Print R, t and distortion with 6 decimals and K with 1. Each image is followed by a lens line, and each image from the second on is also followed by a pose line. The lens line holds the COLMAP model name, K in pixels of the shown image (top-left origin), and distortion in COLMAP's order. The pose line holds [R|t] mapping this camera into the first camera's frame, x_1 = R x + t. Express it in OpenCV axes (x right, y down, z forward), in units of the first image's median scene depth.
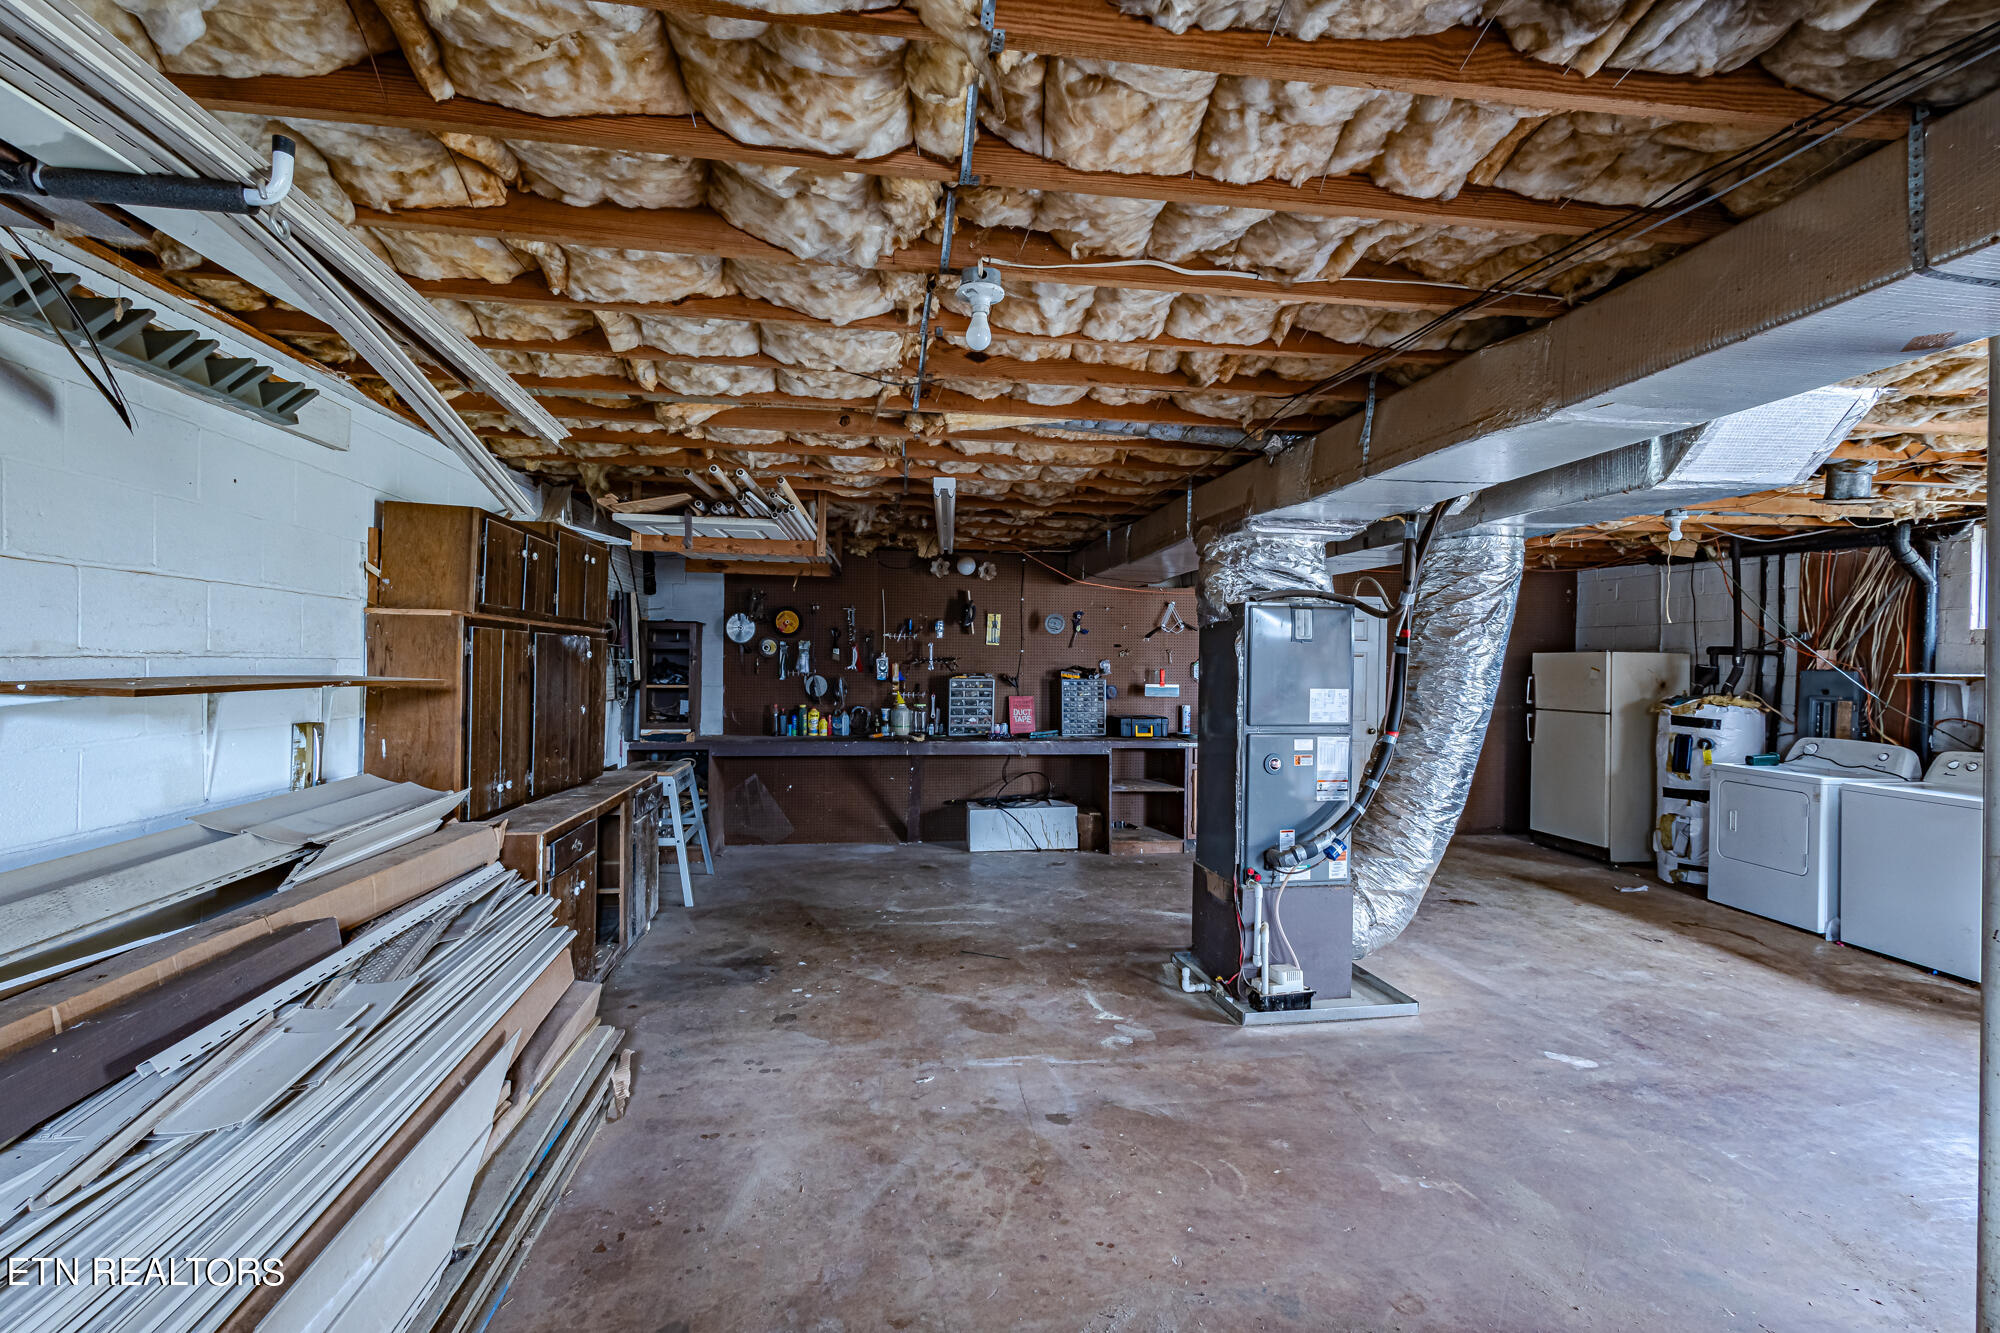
lens RADIAL K [[897.0, 0, 1002.8], [0, 897.0, 632.1], [0, 0, 1]] dist [0.000551, -0.001526]
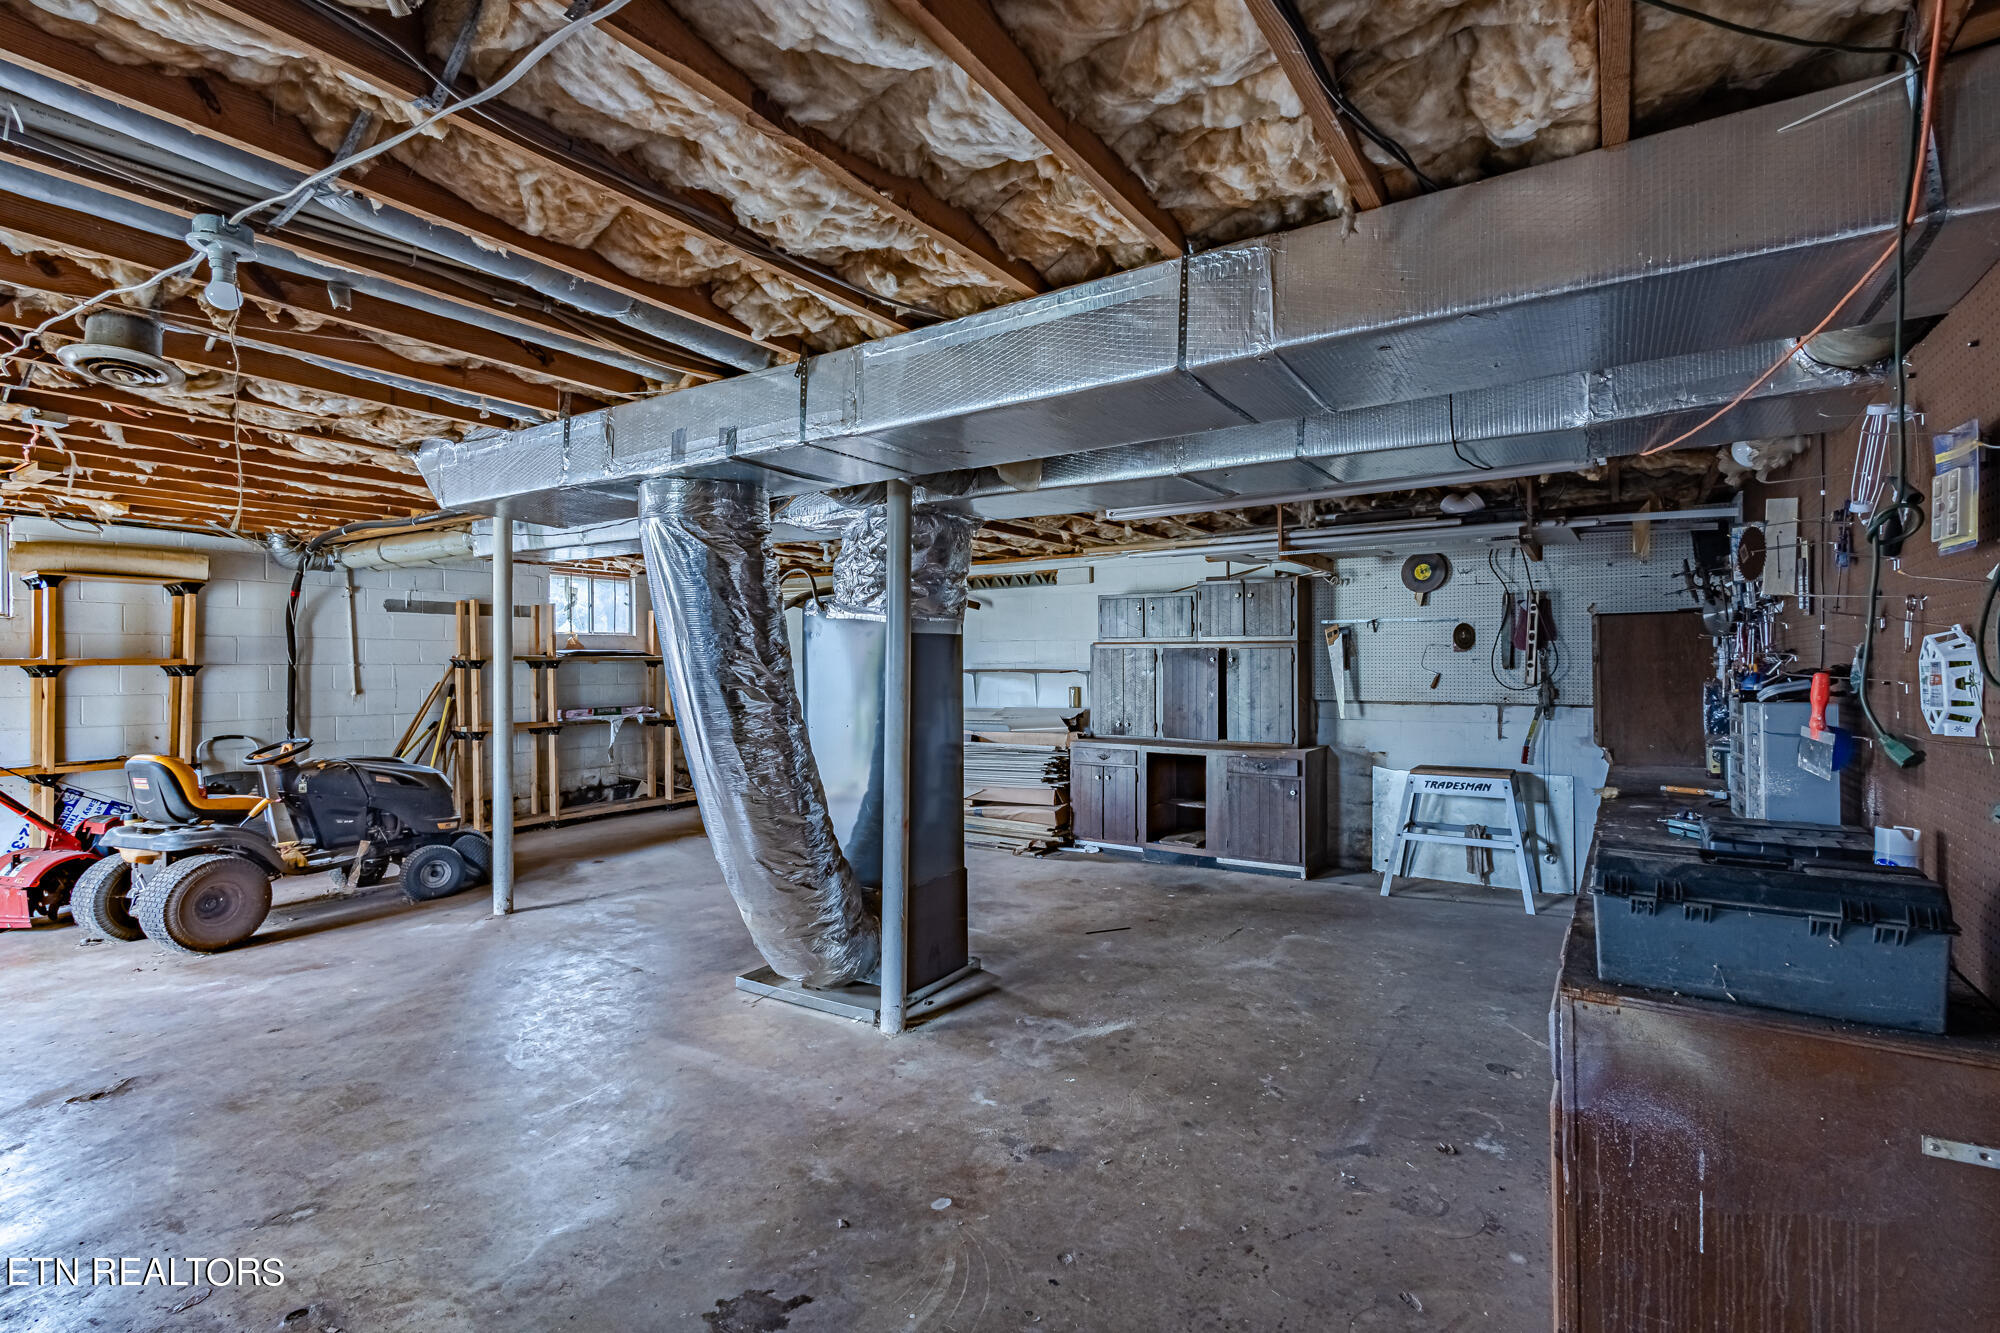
lens RADIAL K [[916.2, 0, 1005.9], [0, 916.2, 675.9], [0, 0, 1]] dist [0.002011, -0.001084]
pose [[-0.660071, 0.000529, -0.751203, 1.199793], [0.018407, 0.999711, -0.015470, 0.090384], [0.750978, -0.024039, -0.659890, 2.208594]]
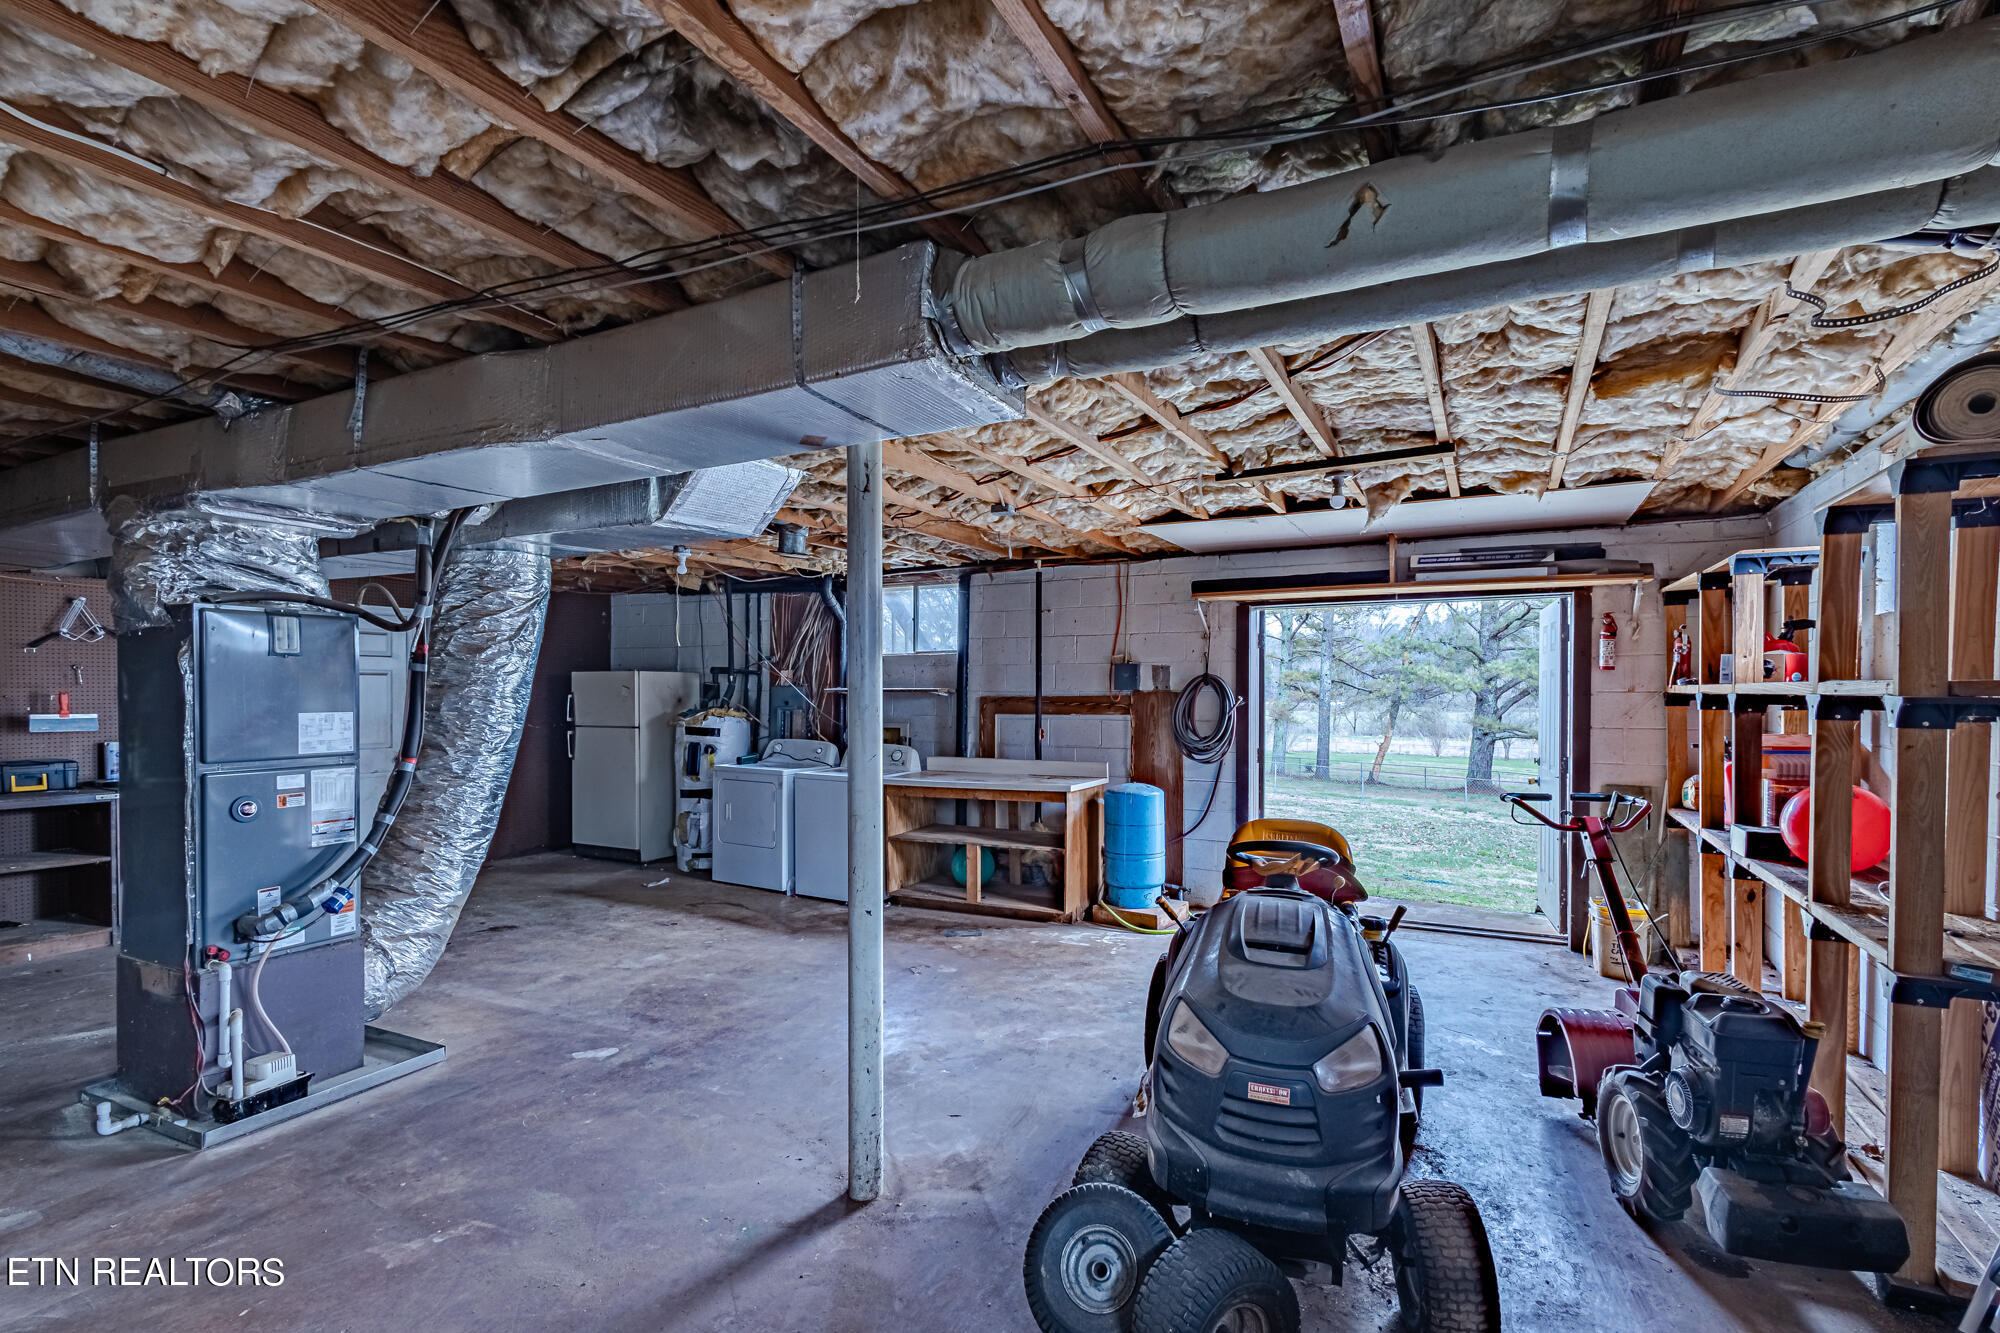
lens RADIAL K [[916.2, 0, 1005.9], [0, 916.2, 675.9], [0, 0, 1]] dist [0.002011, -0.001084]
pose [[0.585386, 0.001189, 0.810754, 0.039395], [-0.022571, 0.999635, 0.014830, 0.001363], [-0.810441, -0.026981, 0.585199, -0.023498]]
